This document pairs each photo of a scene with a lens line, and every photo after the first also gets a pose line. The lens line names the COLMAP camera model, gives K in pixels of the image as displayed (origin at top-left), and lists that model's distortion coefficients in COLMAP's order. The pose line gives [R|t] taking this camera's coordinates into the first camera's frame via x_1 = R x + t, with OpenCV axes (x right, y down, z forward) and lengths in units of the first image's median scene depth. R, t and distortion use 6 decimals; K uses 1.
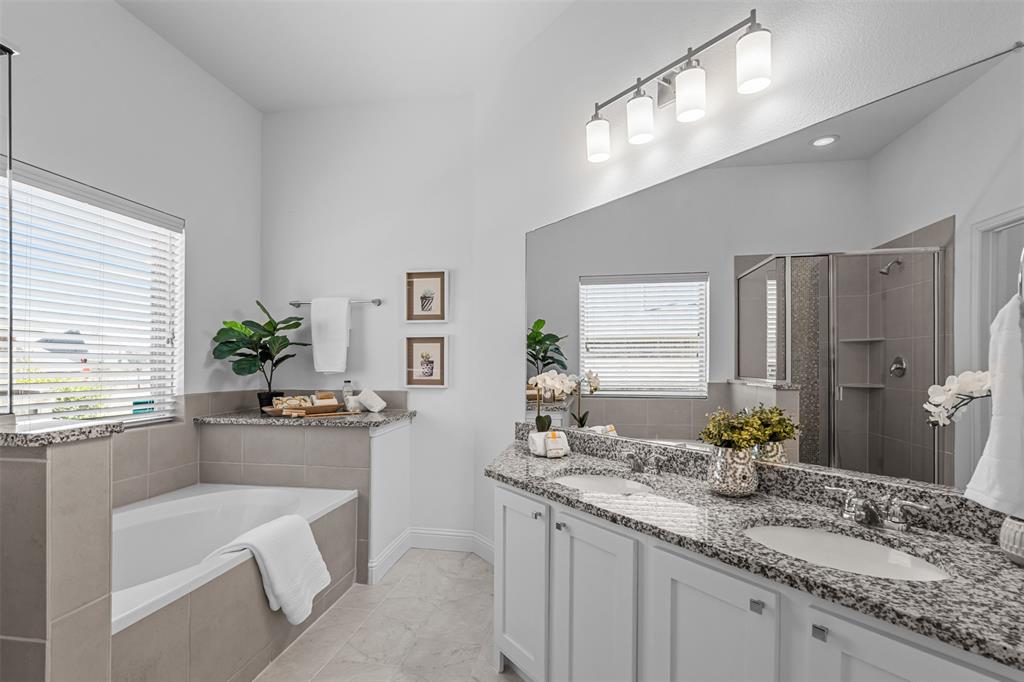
lens RADIAL K [[465.8, 0, 517.3], [0, 465.8, 358.5], [0, 0, 1]] dist [-0.007400, 0.000827]
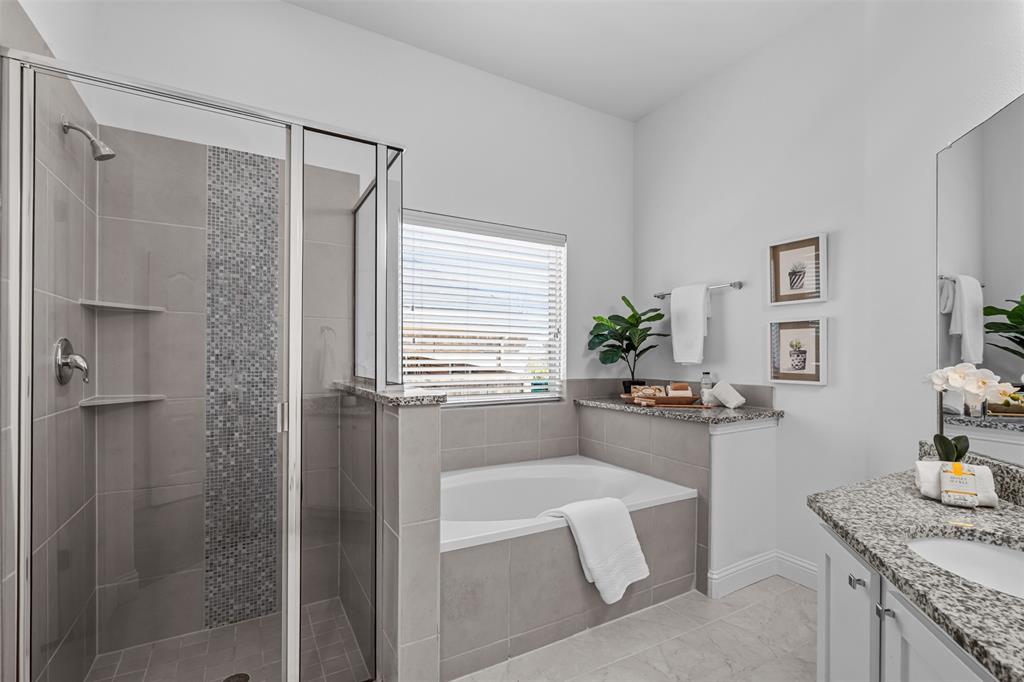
lens RADIAL K [[465.8, 0, 512.2], [0, 465.8, 350.0], [0, 0, 1]] dist [-0.007400, 0.000827]
pose [[0.635161, -0.006128, -0.772355, 0.131416], [0.004960, 0.999980, -0.003855, 0.005236], [0.772364, -0.001383, 0.635179, 0.117443]]
